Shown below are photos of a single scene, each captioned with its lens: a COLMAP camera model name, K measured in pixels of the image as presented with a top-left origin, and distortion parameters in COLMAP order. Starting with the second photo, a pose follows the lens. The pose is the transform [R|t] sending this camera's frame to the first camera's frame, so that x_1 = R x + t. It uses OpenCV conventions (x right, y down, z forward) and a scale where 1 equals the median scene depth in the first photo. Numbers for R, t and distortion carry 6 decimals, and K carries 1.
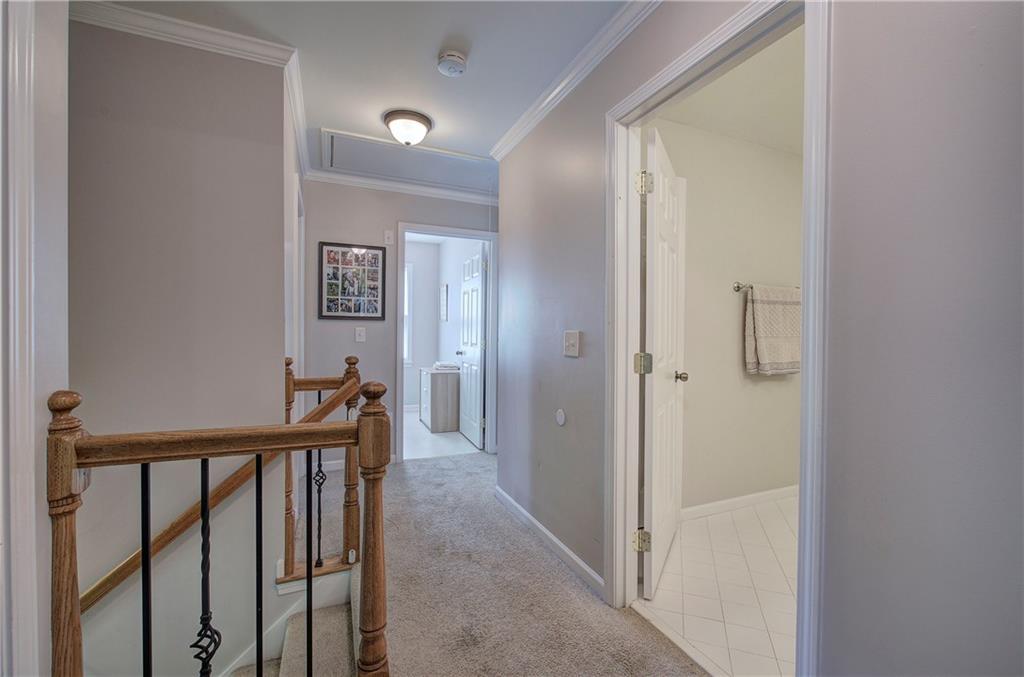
lens RADIAL K [[434.3, 0, 513.0], [0, 434.3, 339.1], [0, 0, 1]] dist [-0.001300, 0.000190]
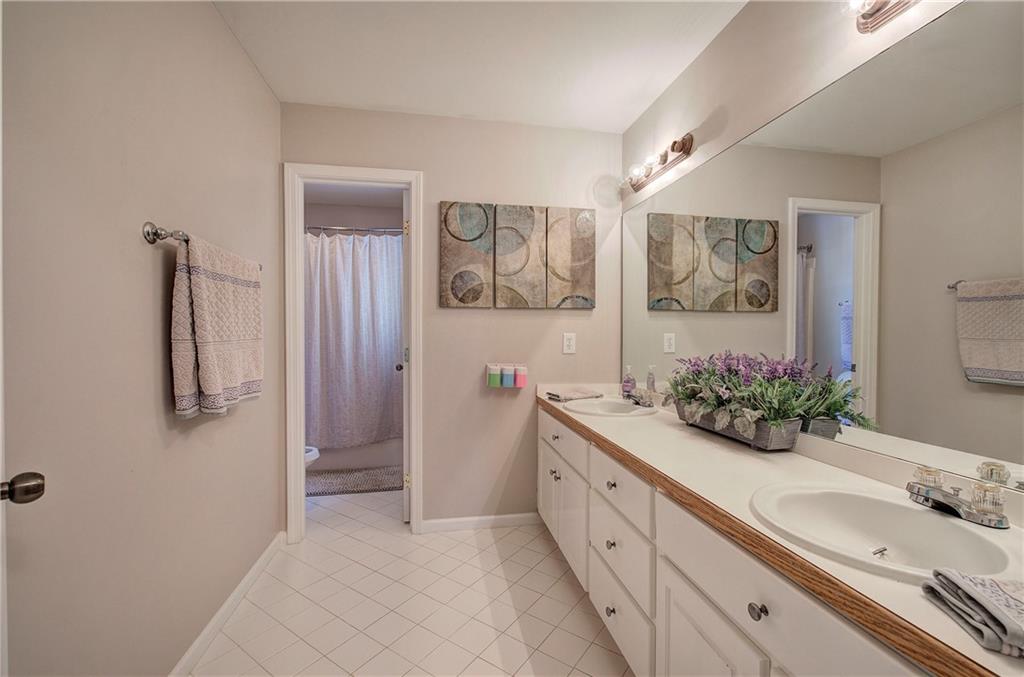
lens RADIAL K [[434.3, 0, 513.0], [0, 434.3, 339.1], [0, 0, 1]] dist [-0.001300, 0.000190]
pose [[0.236179, -0.022926, 0.971439, 0.162211], [0.011677, 0.999716, 0.020754, -0.014672], [-0.971639, 0.006442, 0.236380, 0.527049]]
